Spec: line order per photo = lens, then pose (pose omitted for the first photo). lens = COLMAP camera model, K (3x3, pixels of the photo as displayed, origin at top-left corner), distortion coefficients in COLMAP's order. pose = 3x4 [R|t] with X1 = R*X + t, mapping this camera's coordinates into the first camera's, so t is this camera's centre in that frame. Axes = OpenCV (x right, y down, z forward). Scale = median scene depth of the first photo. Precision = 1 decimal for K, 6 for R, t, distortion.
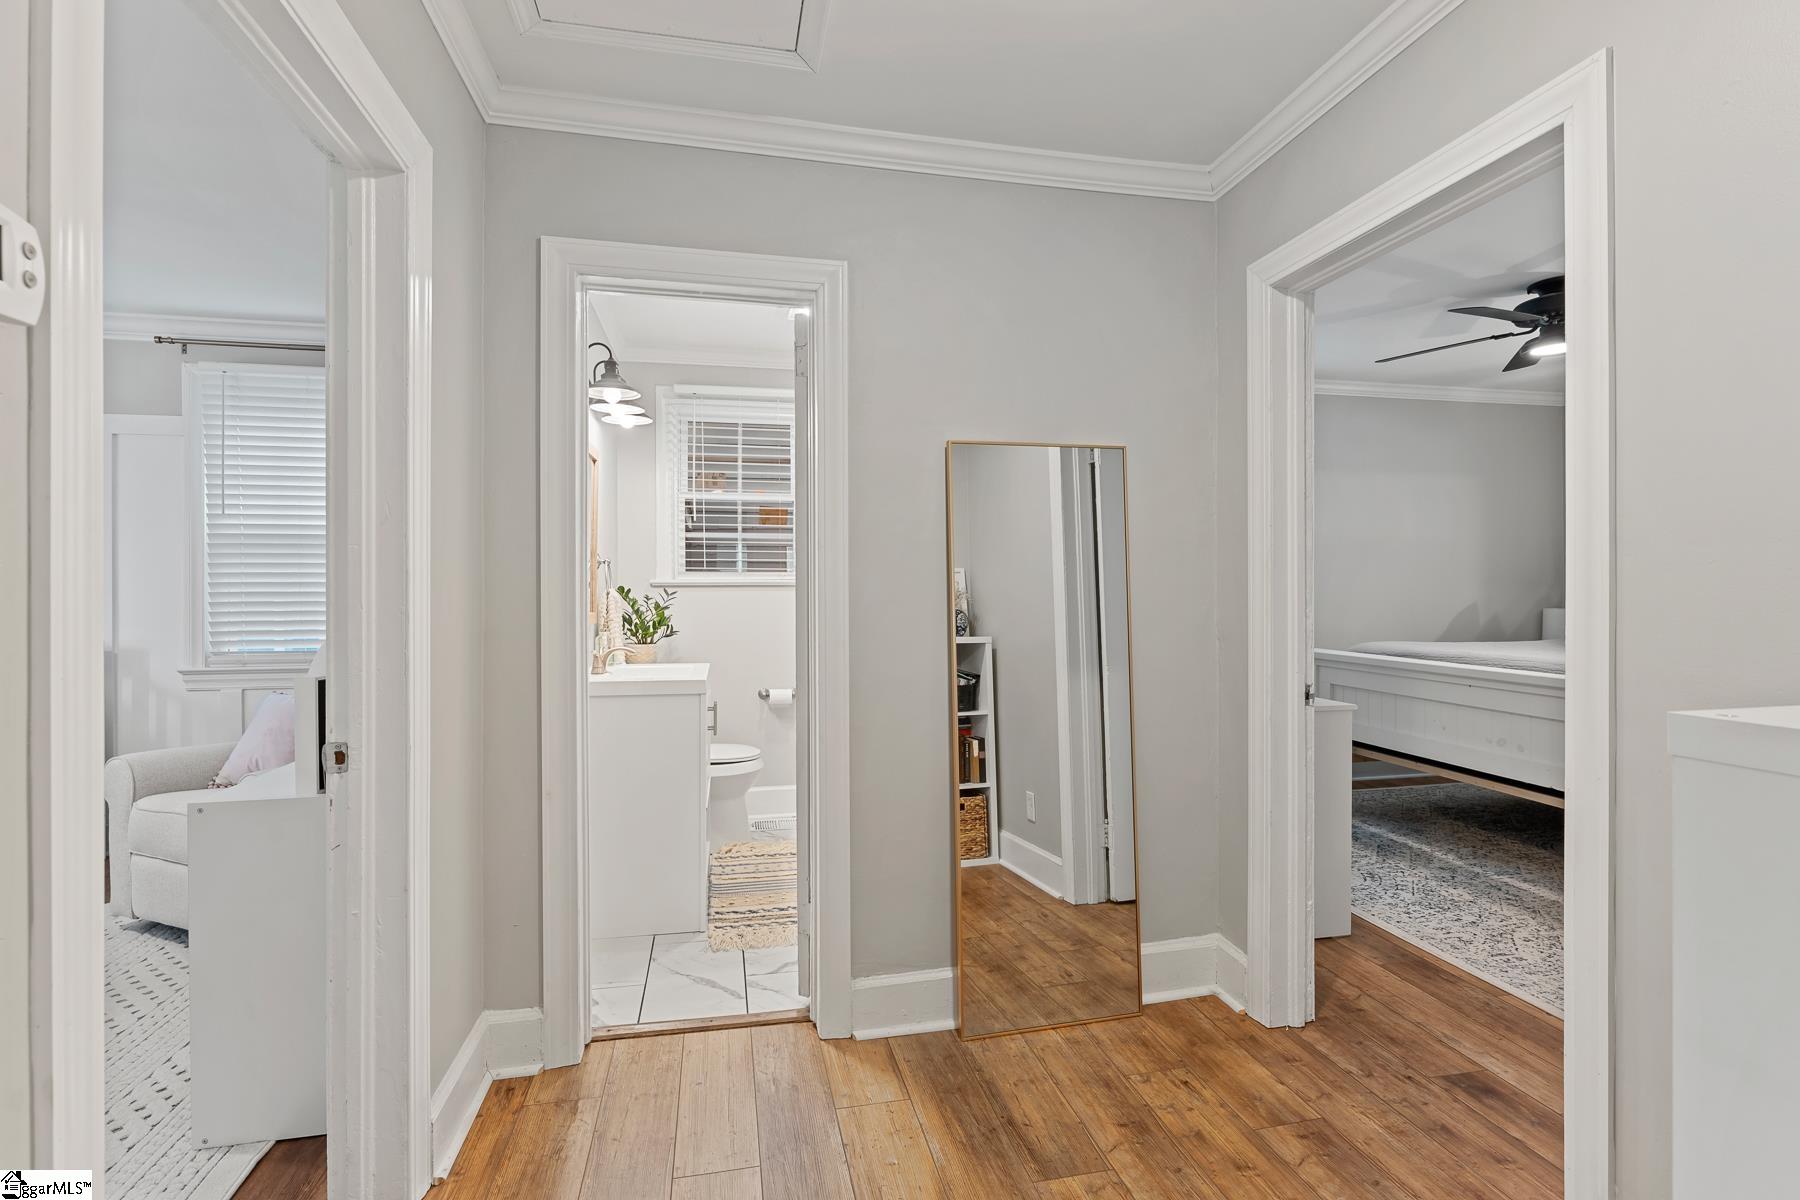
lens RADIAL K [[822.3, 0, 897.1], [0, 822.3, 591.1], [0, 0, 1]] dist [0.000914, 0.000016]
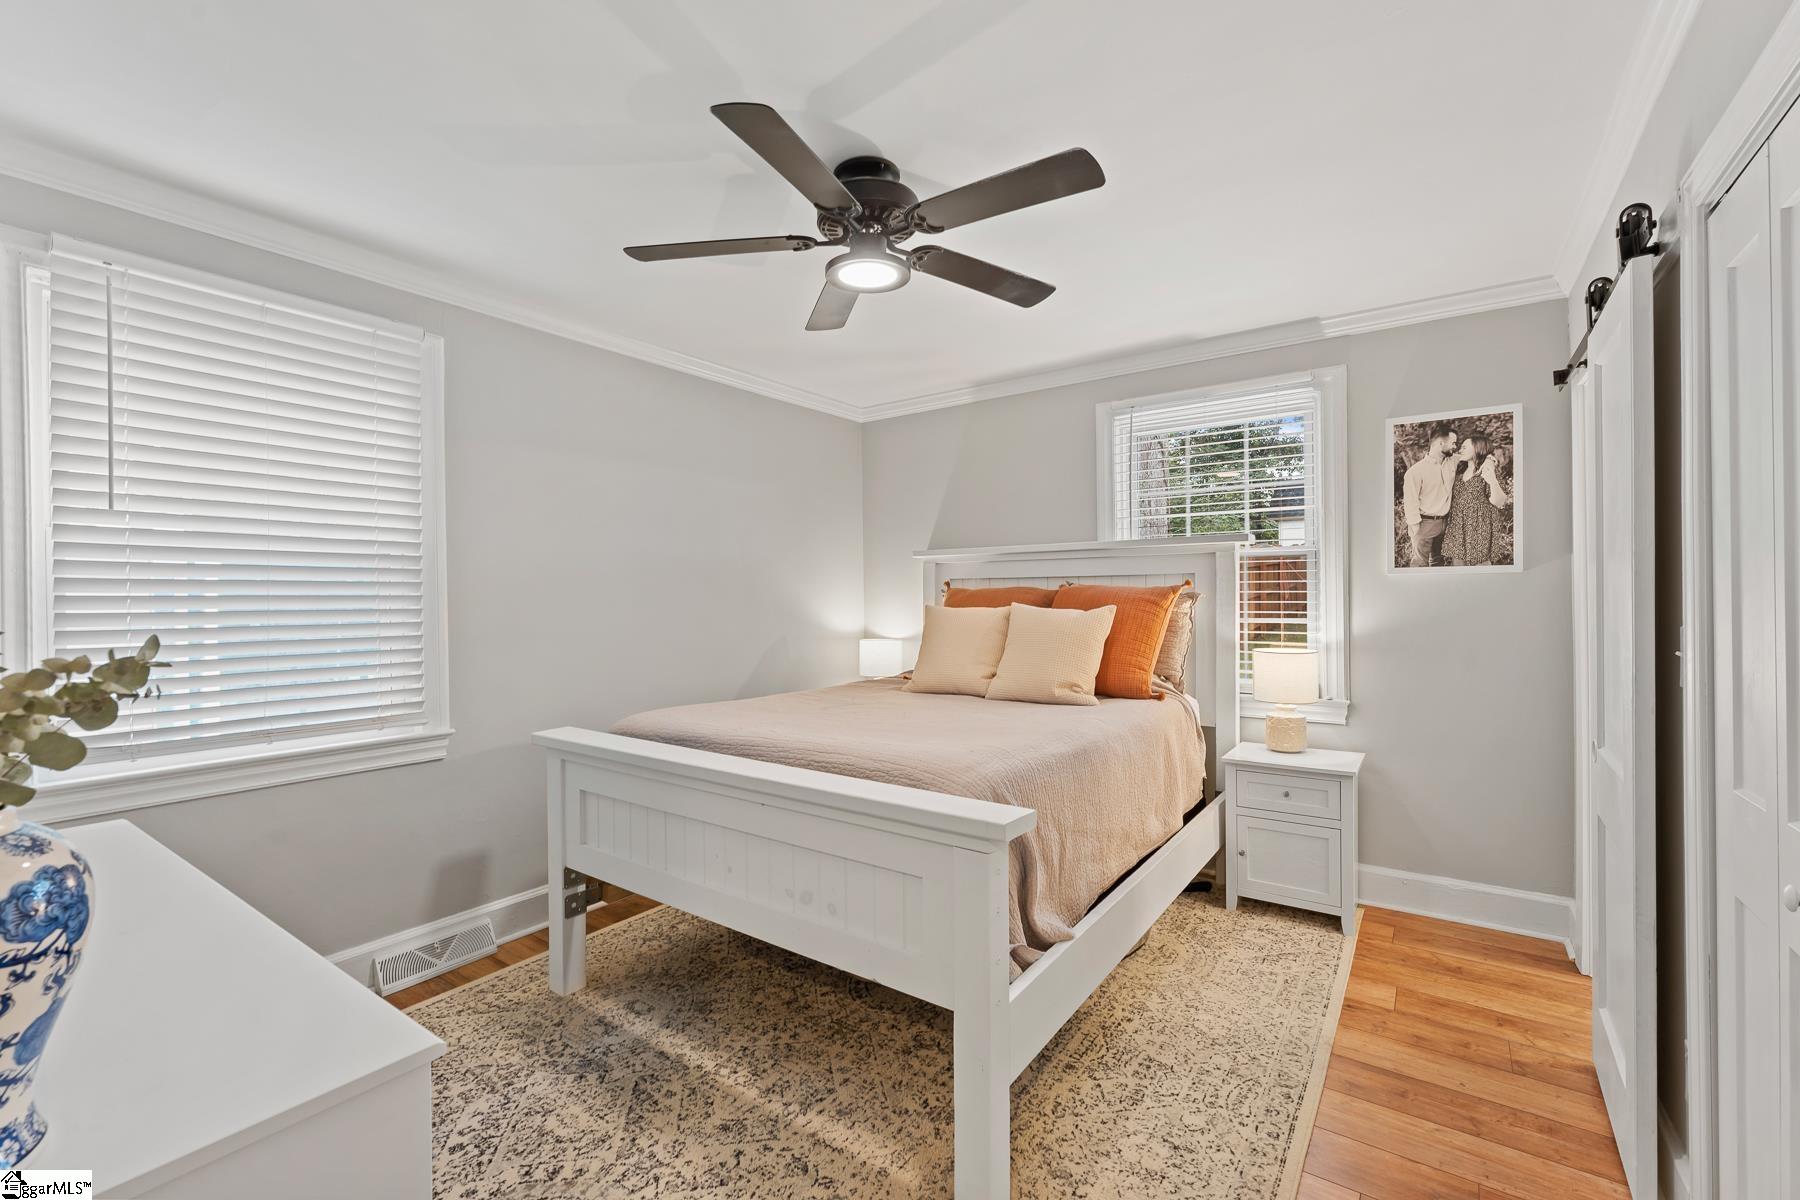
lens RADIAL K [[791.3, 0, 899.5], [0, 791.3, 602.7], [0, 0, 1]] dist [-0.003148, 0.000259]
pose [[0.738159, -0.000739, 0.674626, 0.372732], [0.009435, 0.999913, -0.009229, -0.021407], [-0.674561, 0.013177, 0.738102, 0.495871]]
